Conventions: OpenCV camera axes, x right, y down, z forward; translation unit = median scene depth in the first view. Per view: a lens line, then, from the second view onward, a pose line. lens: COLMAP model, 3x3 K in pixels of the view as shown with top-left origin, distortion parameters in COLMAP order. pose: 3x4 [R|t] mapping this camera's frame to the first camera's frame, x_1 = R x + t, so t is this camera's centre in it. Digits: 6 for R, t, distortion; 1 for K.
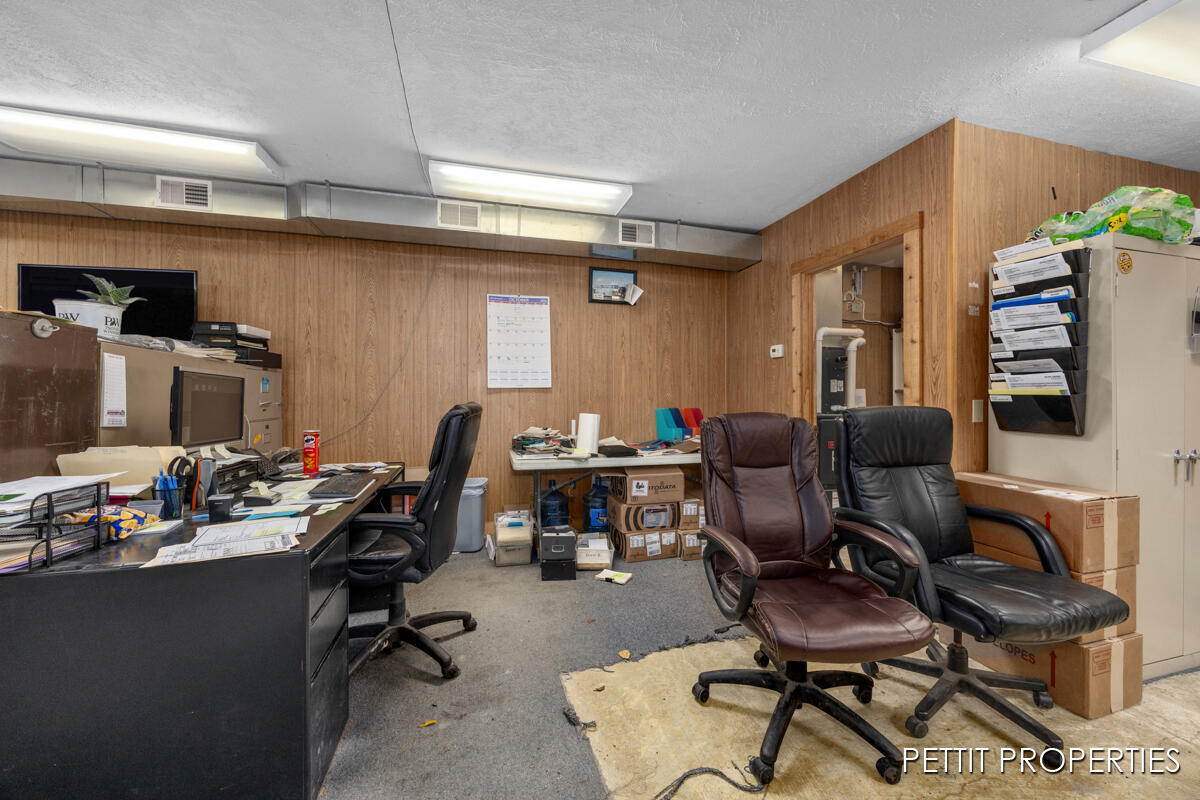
lens RADIAL K [[454.0, 0, 600.7], [0, 454.0, 392.9], [0, 0, 1]] dist [-0.000664, -0.000159]
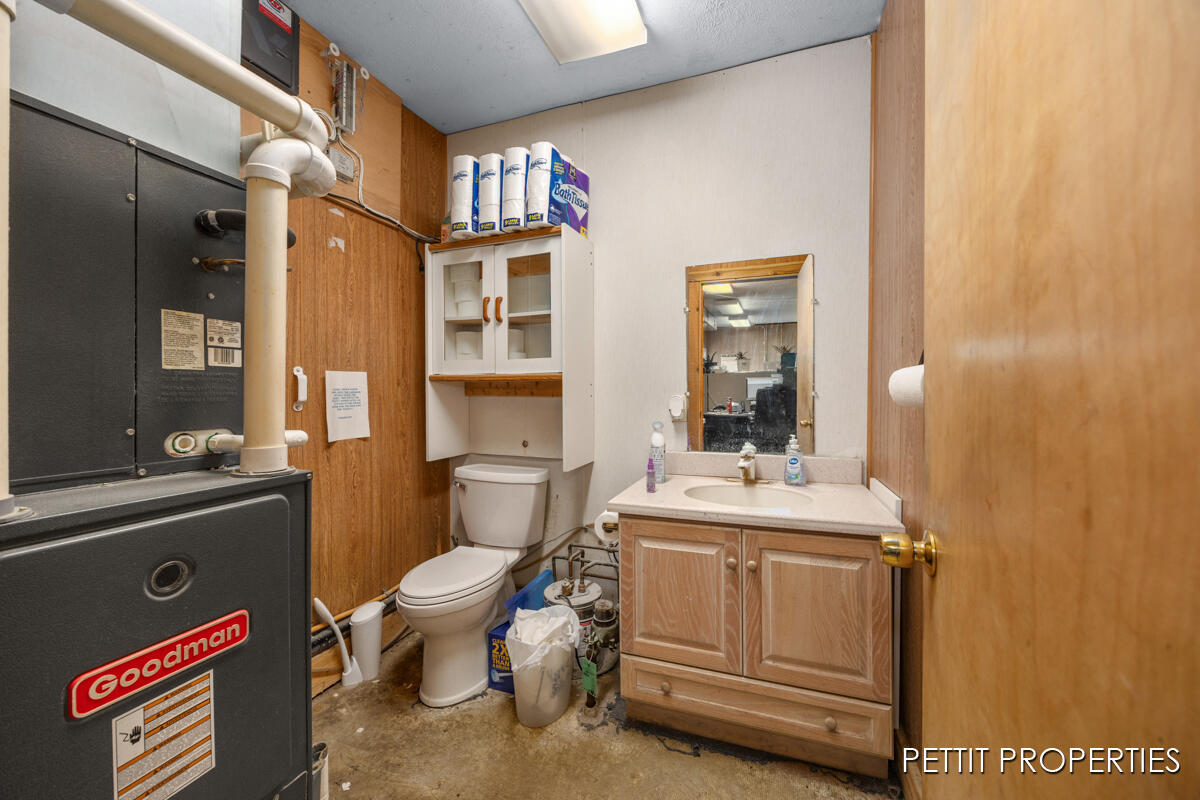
lens RADIAL K [[454.0, 0, 600.7], [0, 454.0, 392.9], [0, 0, 1]] dist [-0.000664, -0.000159]
pose [[0.581413, -0.002737, 0.813604, 0.641130], [-0.007203, 0.999938, 0.008511, 0.008005], [-0.813577, -0.010809, 0.581357, 1.008855]]
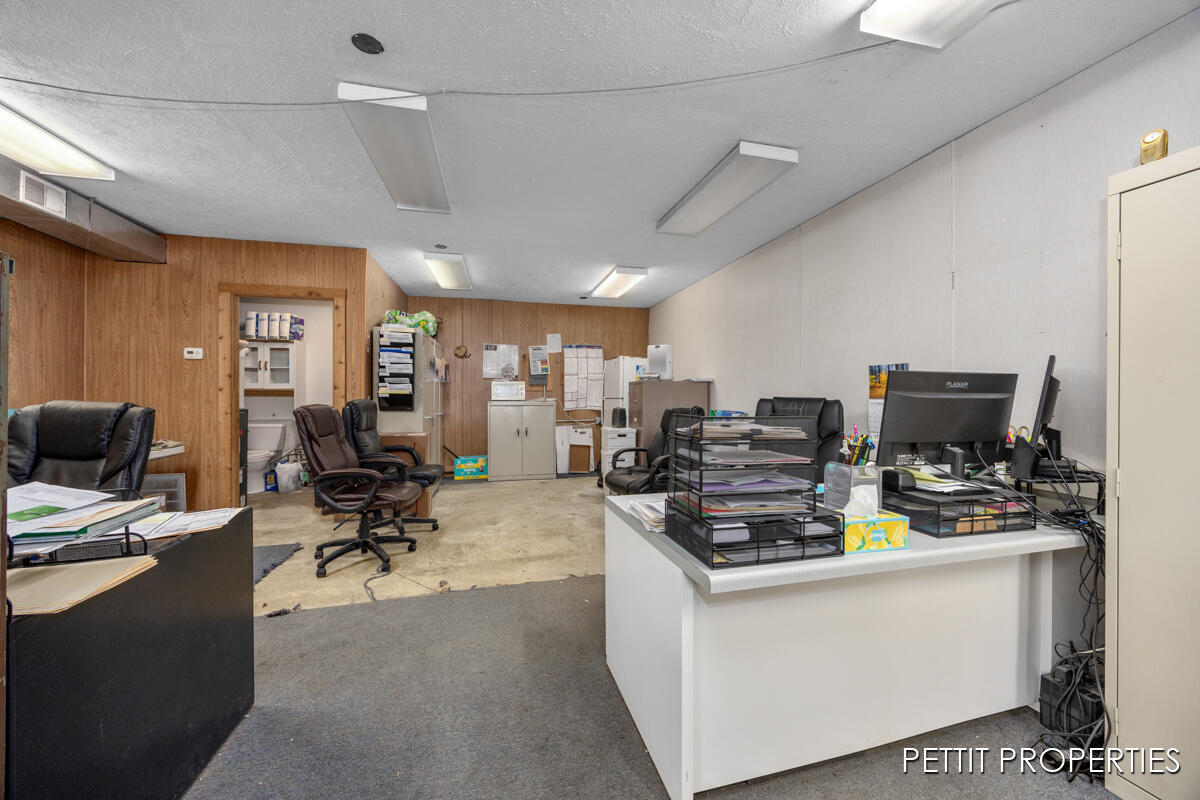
lens RADIAL K [[454.0, 0, 600.7], [0, 454.0, 392.9], [0, 0, 1]] dist [-0.000664, -0.000159]
pose [[0.035990, 0.003906, 0.999345, -0.895093], [-0.009111, 0.999952, -0.003580, -0.000513], [-0.999311, -0.008976, 0.036024, -0.047411]]
